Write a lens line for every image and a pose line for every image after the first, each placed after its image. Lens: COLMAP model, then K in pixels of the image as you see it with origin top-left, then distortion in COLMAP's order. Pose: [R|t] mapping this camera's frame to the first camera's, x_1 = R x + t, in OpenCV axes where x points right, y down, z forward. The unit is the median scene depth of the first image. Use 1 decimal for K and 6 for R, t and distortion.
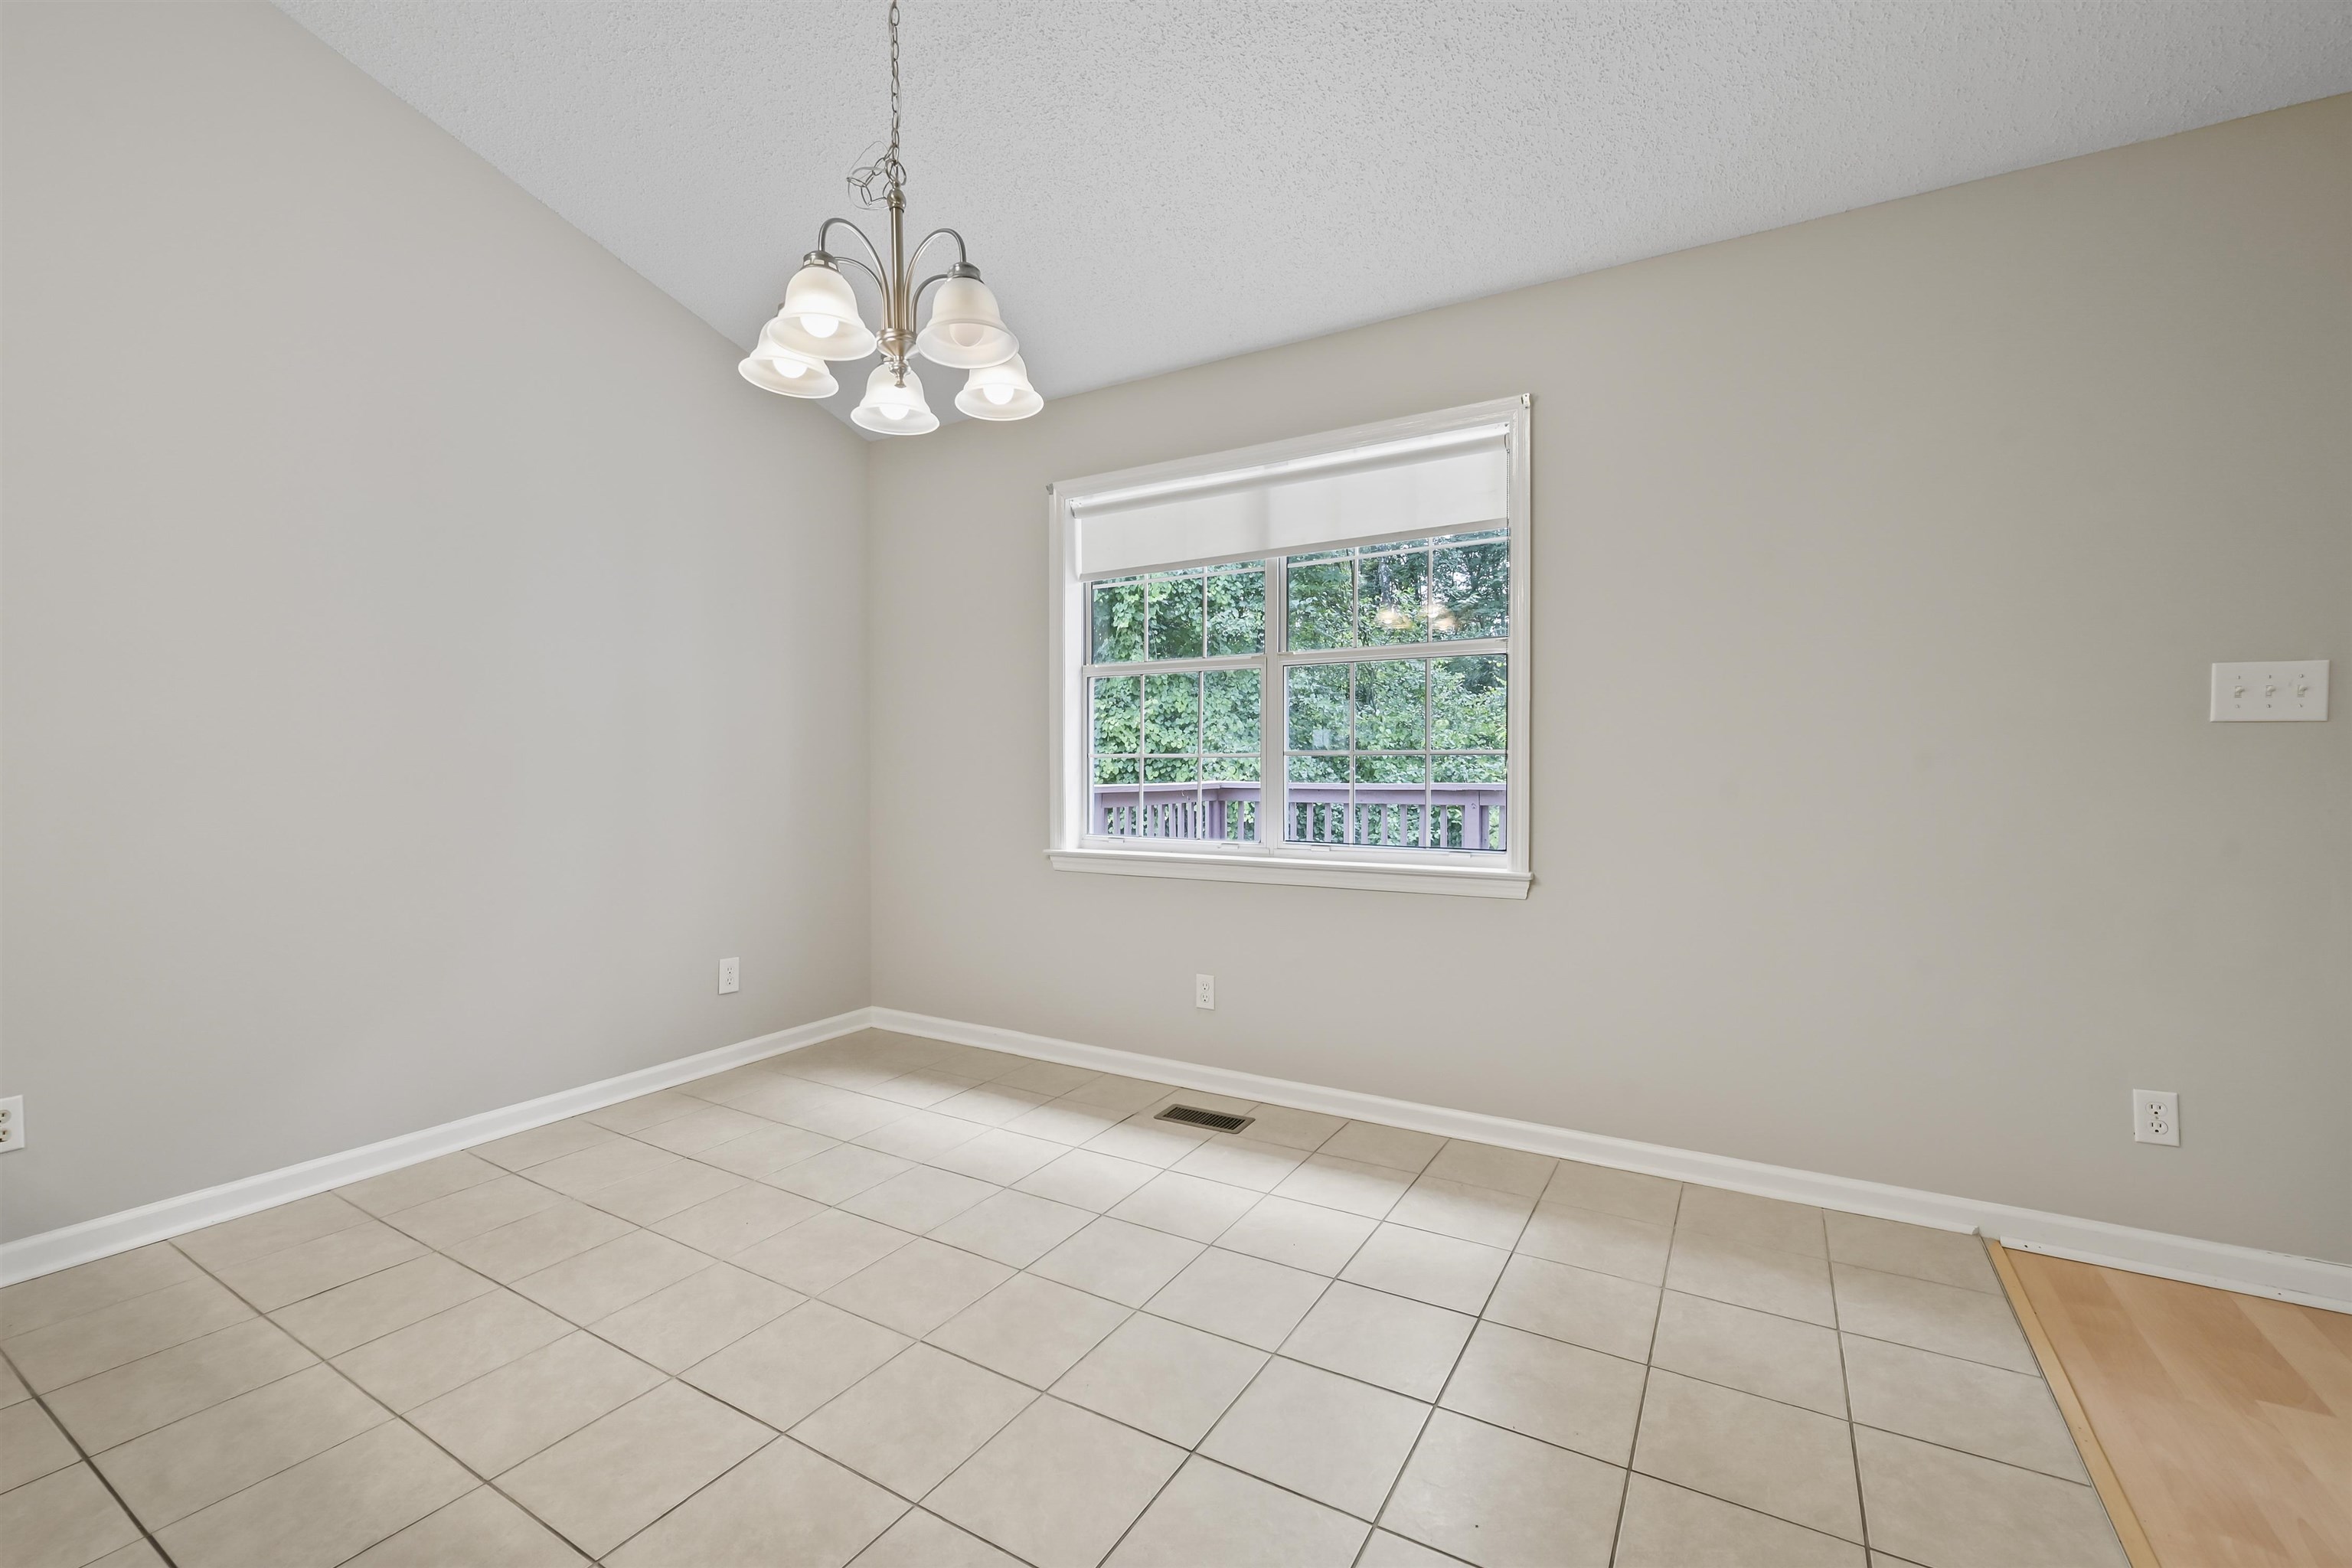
lens RADIAL K [[987.4, 0, 1177.1], [0, 987.4, 764.7], [0, 0, 1]] dist [-0.000076, -0.000207]
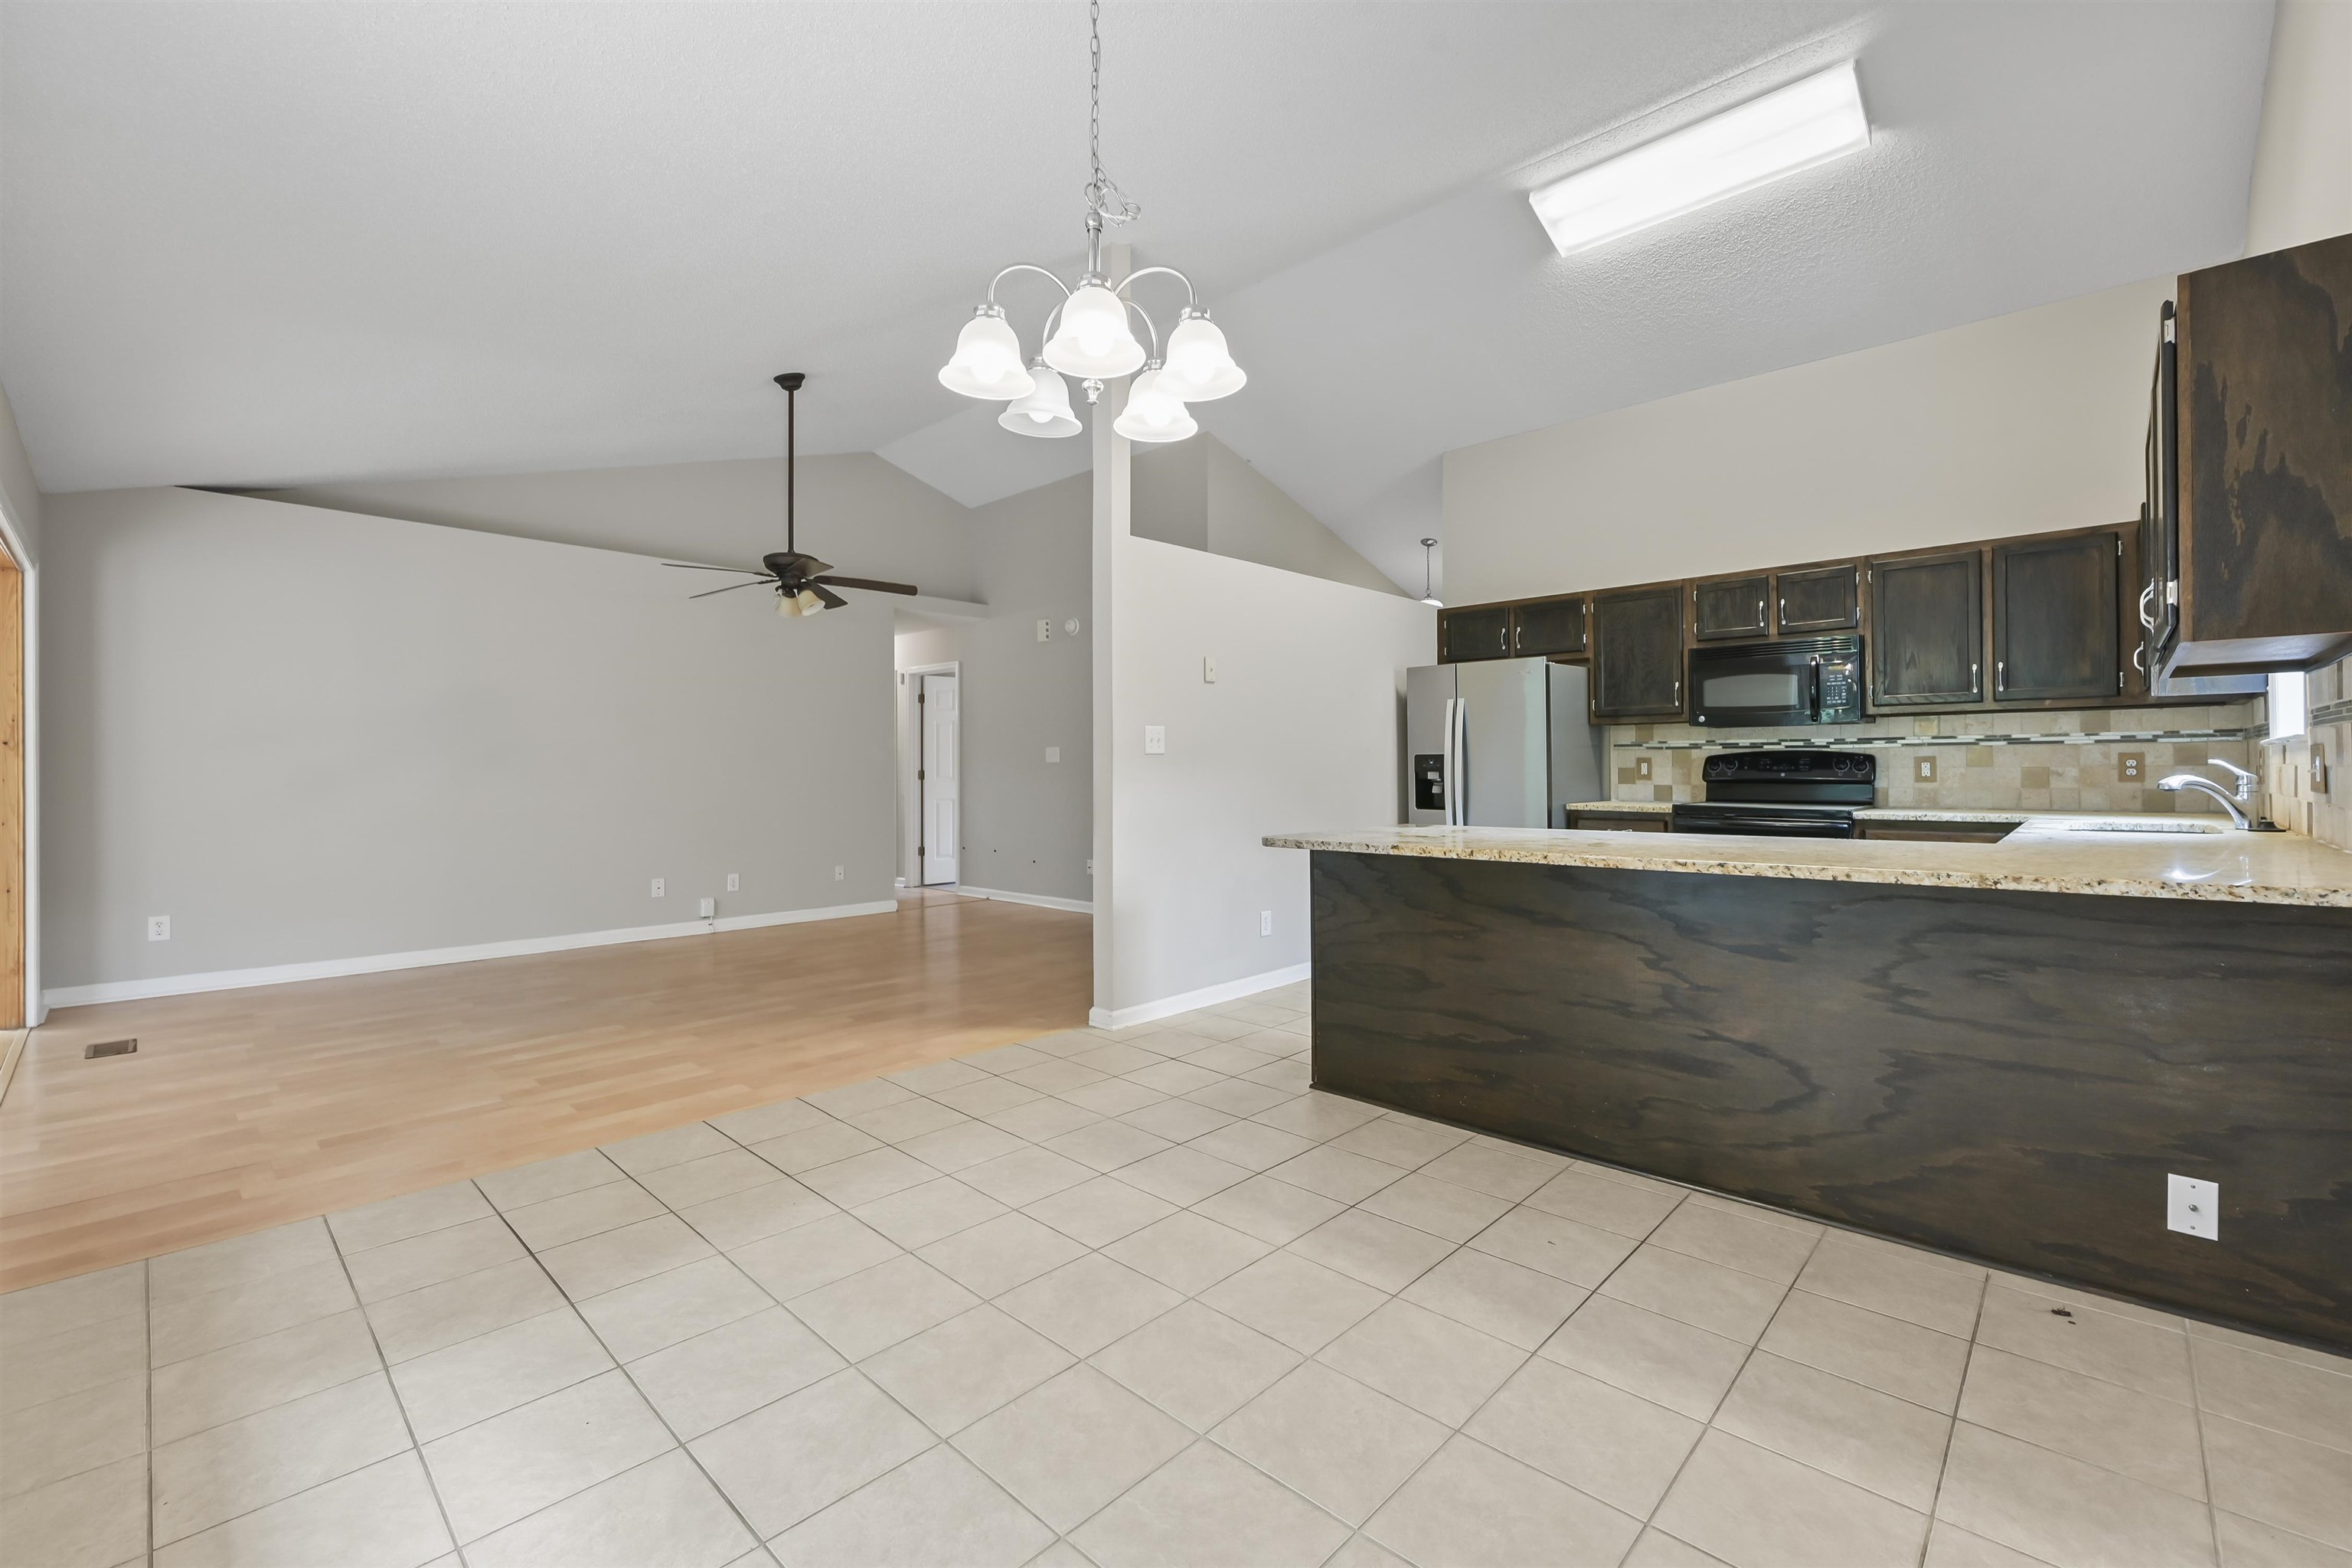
lens RADIAL K [[987.4, 0, 1177.1], [0, 987.4, 764.7], [0, 0, 1]] dist [-0.000076, -0.000207]
pose [[-0.975744, 0.008389, 0.218755, -0.496558], [0.007382, 0.999958, -0.005420, -0.003313], [-0.218791, -0.003674, -0.975765, 1.678917]]
